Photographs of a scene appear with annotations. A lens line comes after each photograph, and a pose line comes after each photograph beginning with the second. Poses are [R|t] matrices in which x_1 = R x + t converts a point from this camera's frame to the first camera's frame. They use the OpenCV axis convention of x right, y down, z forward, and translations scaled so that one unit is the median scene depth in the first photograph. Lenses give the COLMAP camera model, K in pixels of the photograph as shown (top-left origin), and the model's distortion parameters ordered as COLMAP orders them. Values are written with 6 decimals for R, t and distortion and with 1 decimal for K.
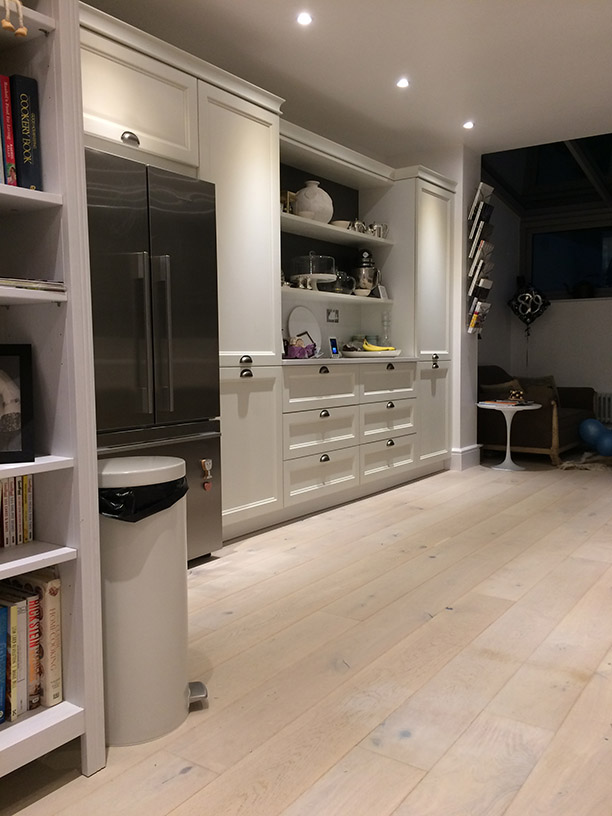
lens RADIAL K [[689.8, 0, 306.6], [0, 689.8, 404.4], [0, 0, 1]] dist [0.090874, -0.115166]
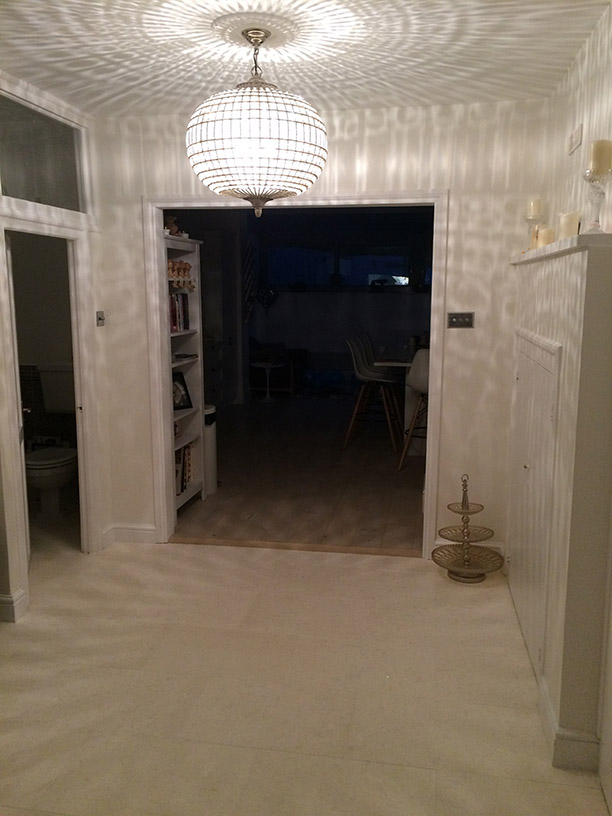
lens RADIAL K [[689.8, 0, 307.4], [0, 689.8, 407.2], [0, 0, 1]] dist [0.090874, -0.115166]
pose [[0.907069, -0.064711, 0.415979, -0.340605], [0.024171, 0.994491, 0.102000, -0.066151], [-0.420288, -0.082467, 0.903636, -0.599583]]
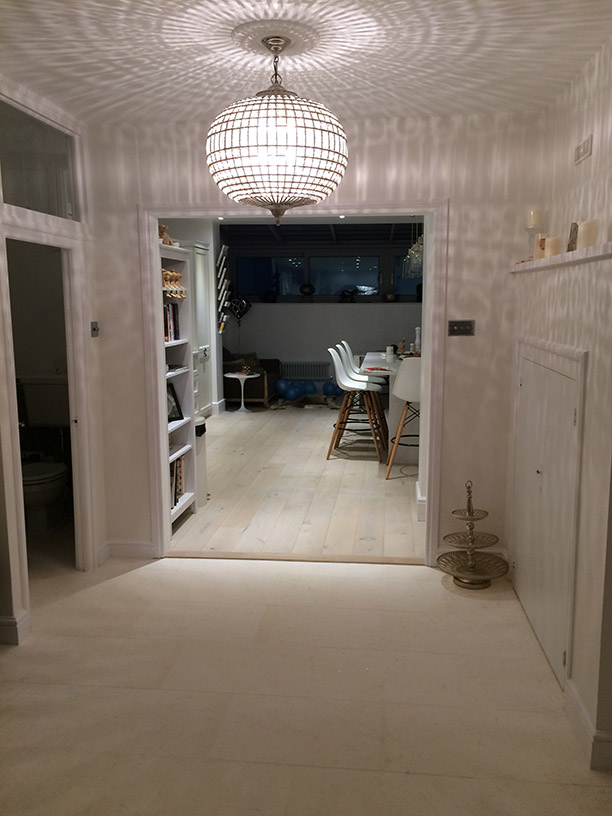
lens RADIAL K [[689.8, 0, 308.9], [0, 689.8, 408.0], [0, 0, 1]] dist [0.090874, -0.115166]
pose [[0.878212, -0.072230, 0.472785, -0.376917], [0.033316, 0.995368, 0.090182, -0.066150], [-0.477109, -0.063447, 0.876551, -0.577054]]
